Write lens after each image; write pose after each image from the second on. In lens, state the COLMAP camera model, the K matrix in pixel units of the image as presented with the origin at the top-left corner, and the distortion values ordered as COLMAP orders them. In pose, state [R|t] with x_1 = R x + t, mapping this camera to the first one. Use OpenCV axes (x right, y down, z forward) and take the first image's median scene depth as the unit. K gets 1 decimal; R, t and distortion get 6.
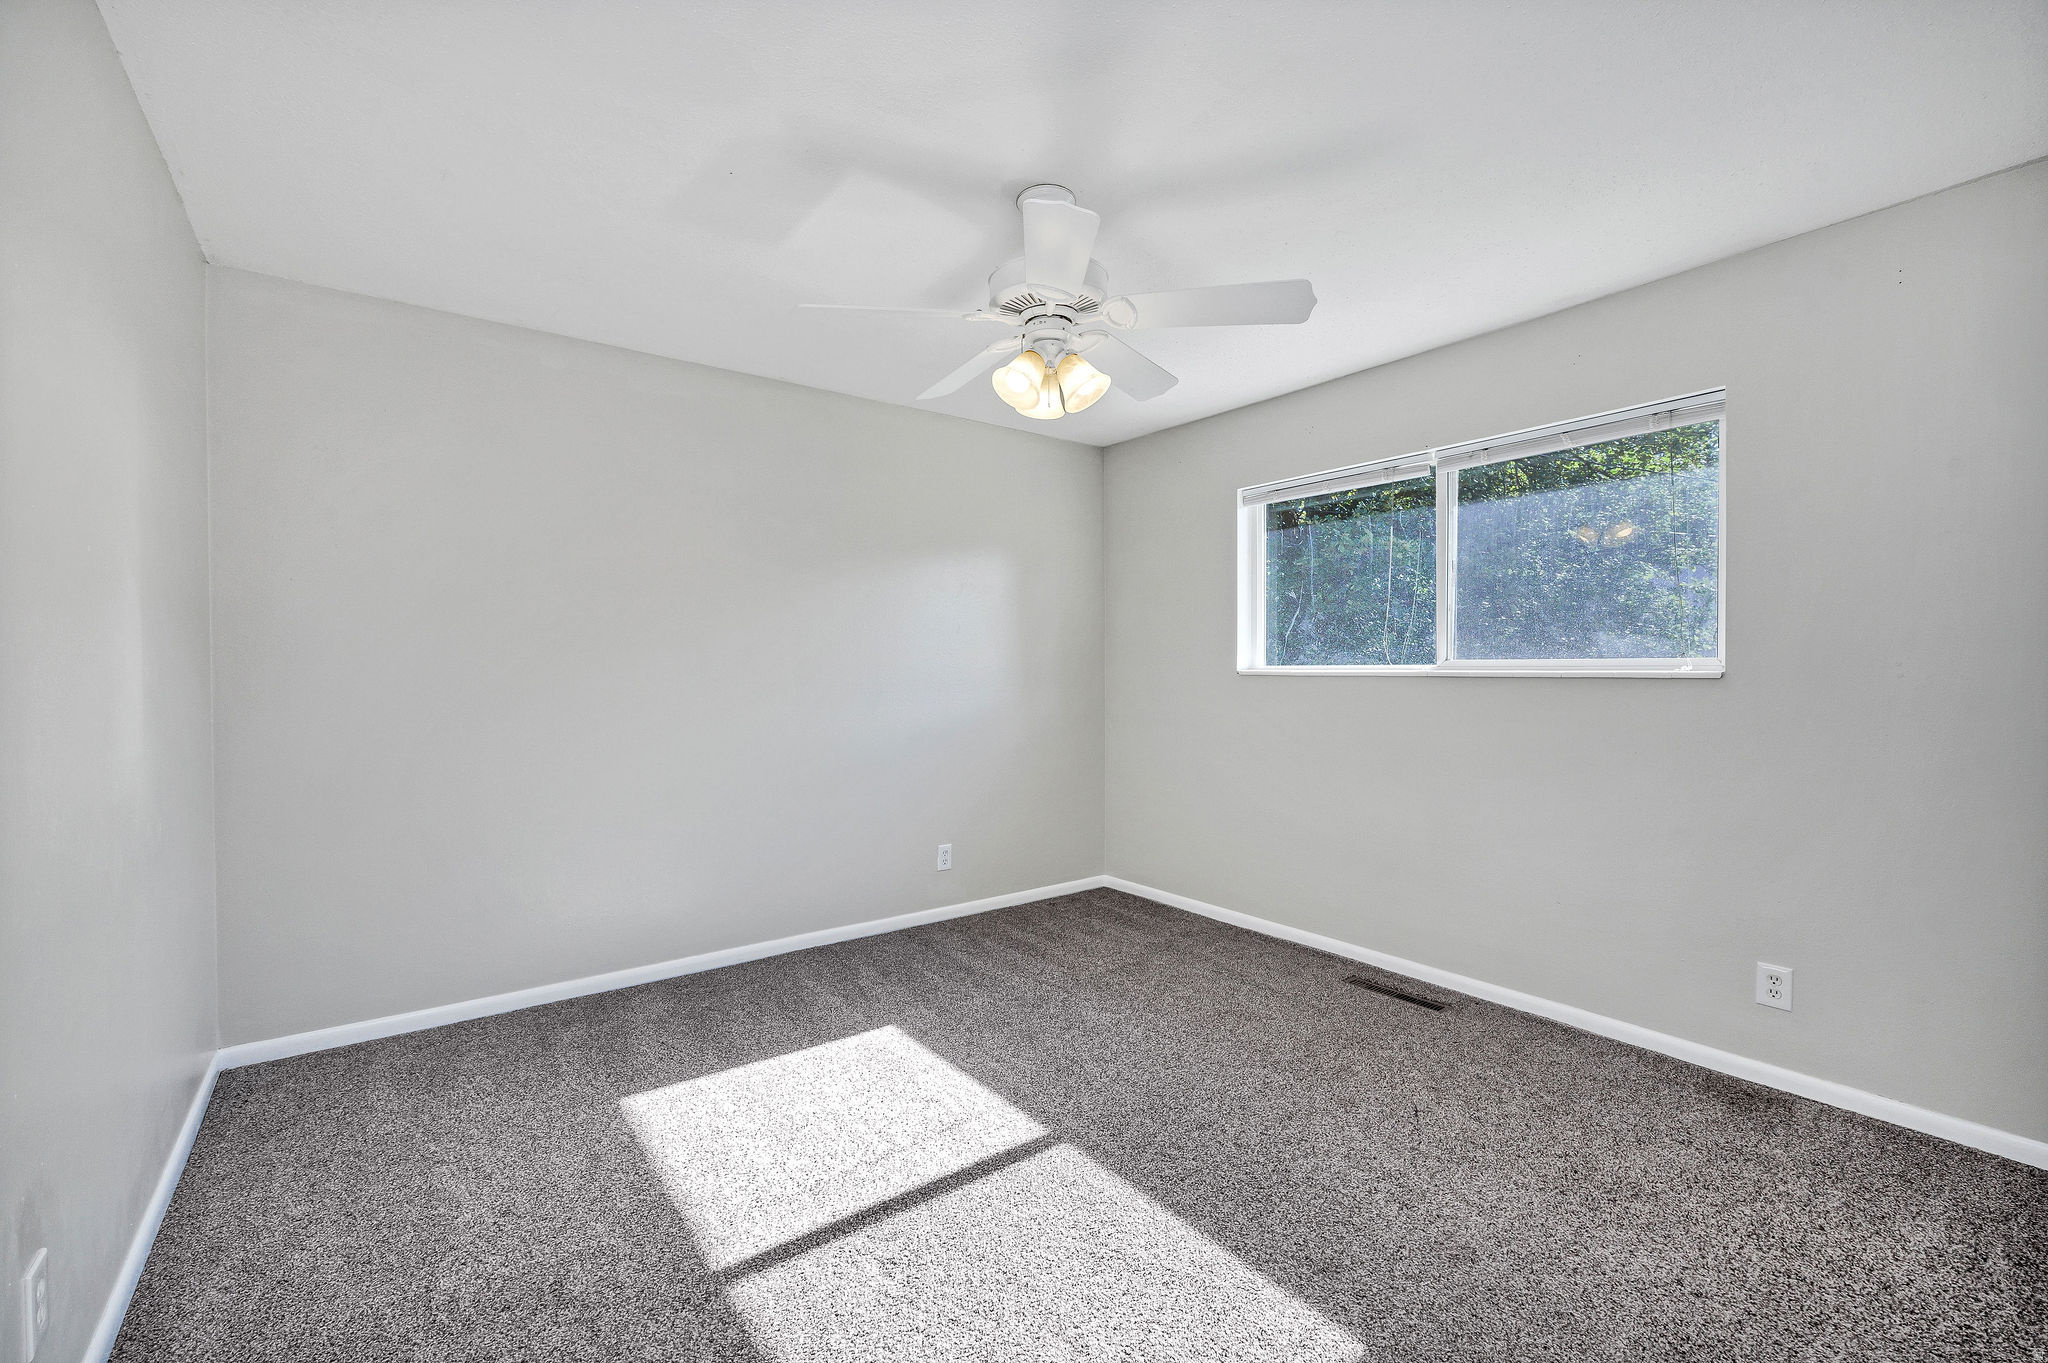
lens RADIAL K [[867.5, 0, 1019.8], [0, 867.5, 671.1], [0, 0, 1]] dist [0.002327, -0.000613]
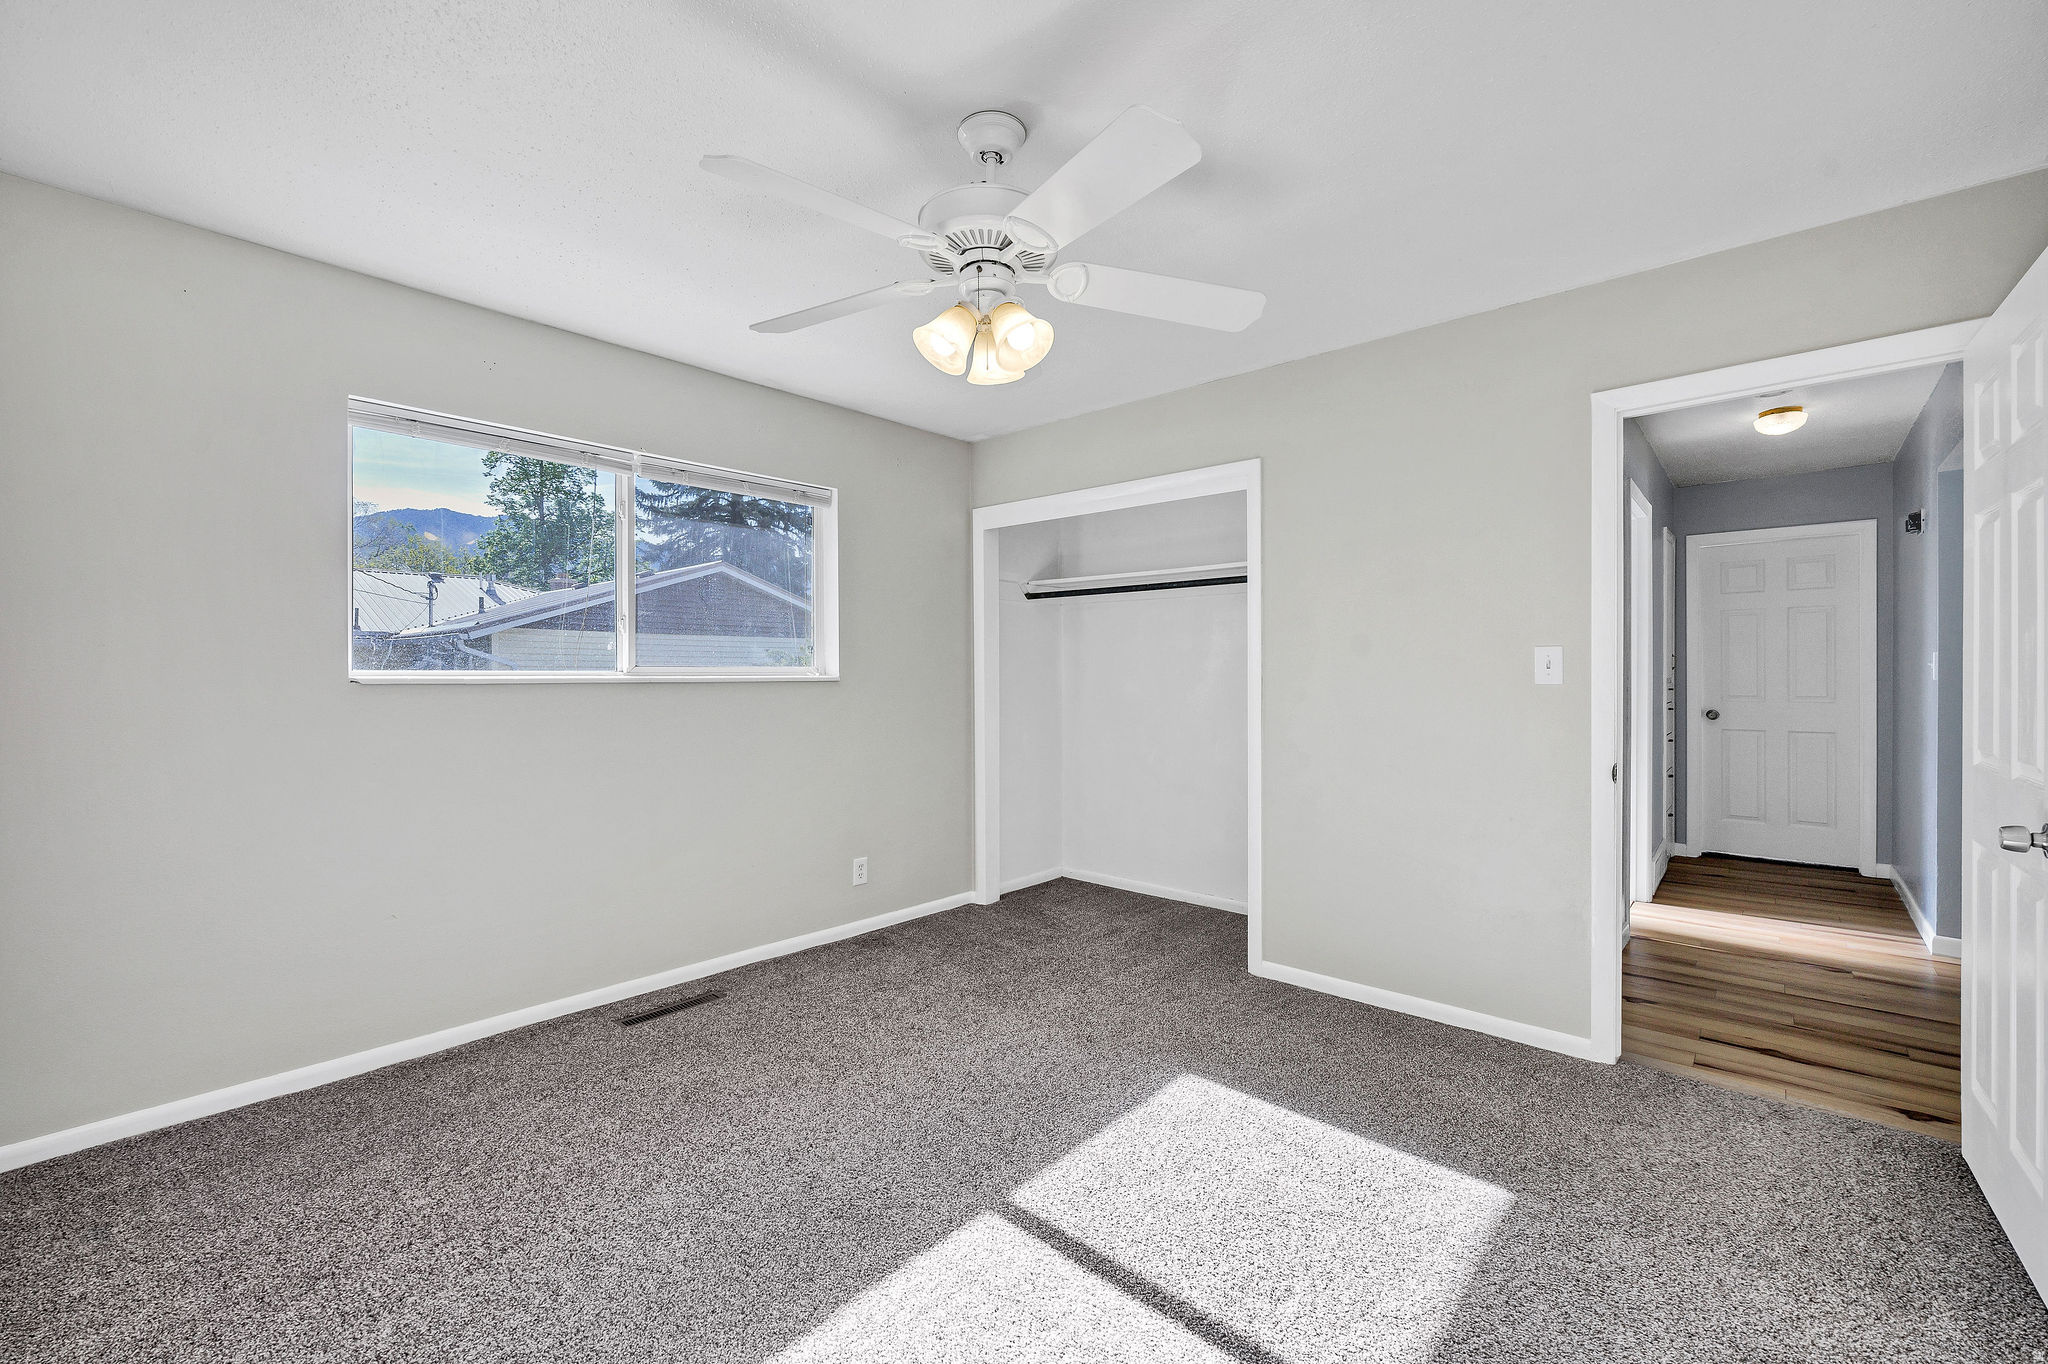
lens RADIAL K [[808.5, 0, 1022.1], [0, 808.5, 670.9], [0, 0, 1]] dist [0.000899, -0.000162]
pose [[-0.180479, 0.004302, 0.983569, -0.079759], [0.000346, 0.999991, -0.004310, -0.000450], [-0.983579, -0.000438, -0.180479, 0.116277]]
